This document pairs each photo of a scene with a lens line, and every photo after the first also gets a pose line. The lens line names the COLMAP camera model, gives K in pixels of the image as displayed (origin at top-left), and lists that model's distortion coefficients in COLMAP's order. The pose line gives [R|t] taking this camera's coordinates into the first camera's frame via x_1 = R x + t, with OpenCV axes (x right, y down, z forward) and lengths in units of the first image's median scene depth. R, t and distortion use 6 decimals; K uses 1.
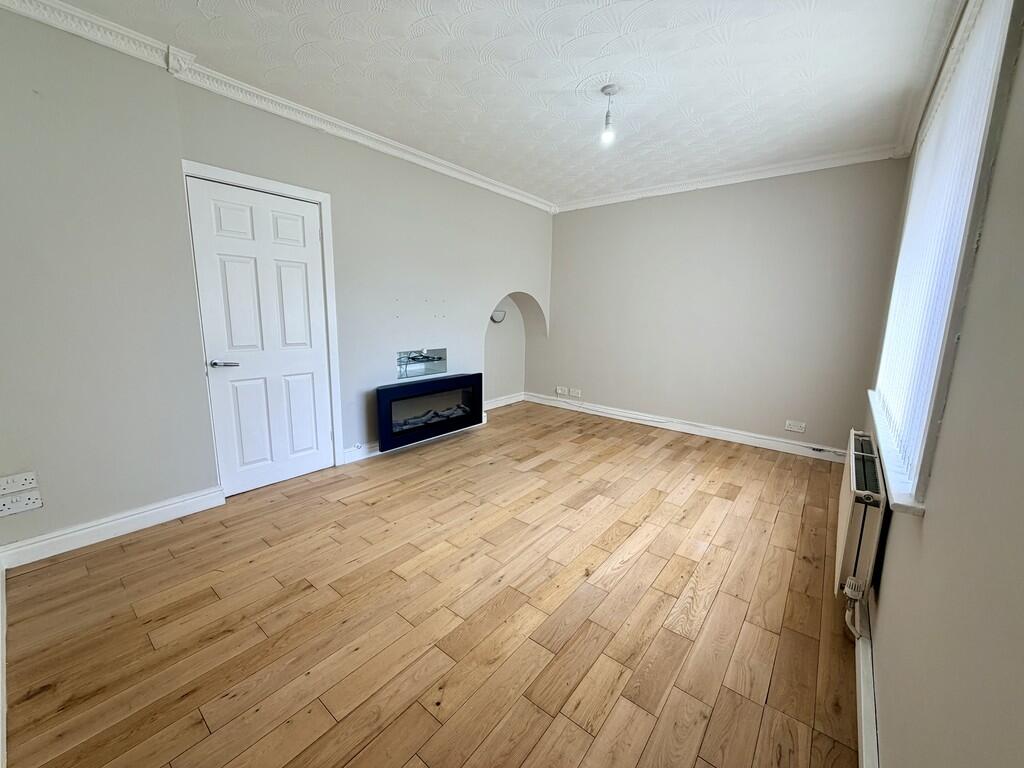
lens RADIAL K [[409.1, 0, 508.6], [0, 409.1, 381.9], [0, 0, 1]] dist [0.002082, -0.000063]
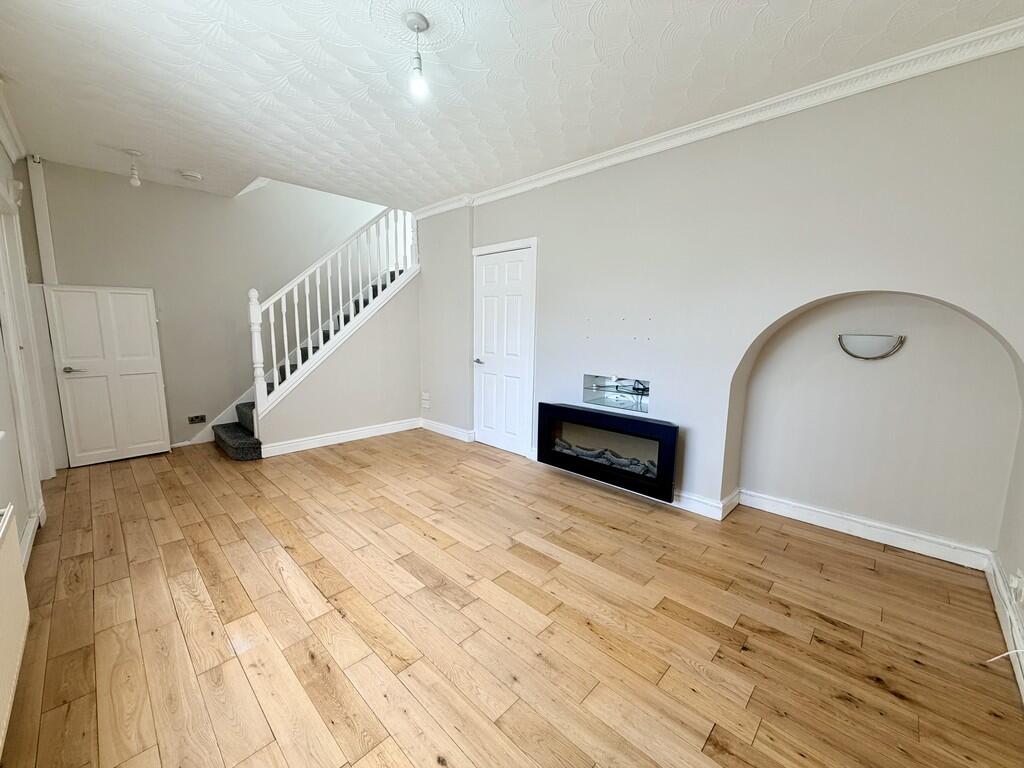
lens RADIAL K [[409.1, 0, 508.4], [0, 409.1, 384.0], [0, 0, 1]] dist [0.002082, -0.000063]
pose [[-0.097155, 0.117265, -0.988337, 0.838237], [-0.188579, 0.972877, 0.133968, -0.176374], [0.977240, 0.199395, -0.072406, 1.095047]]
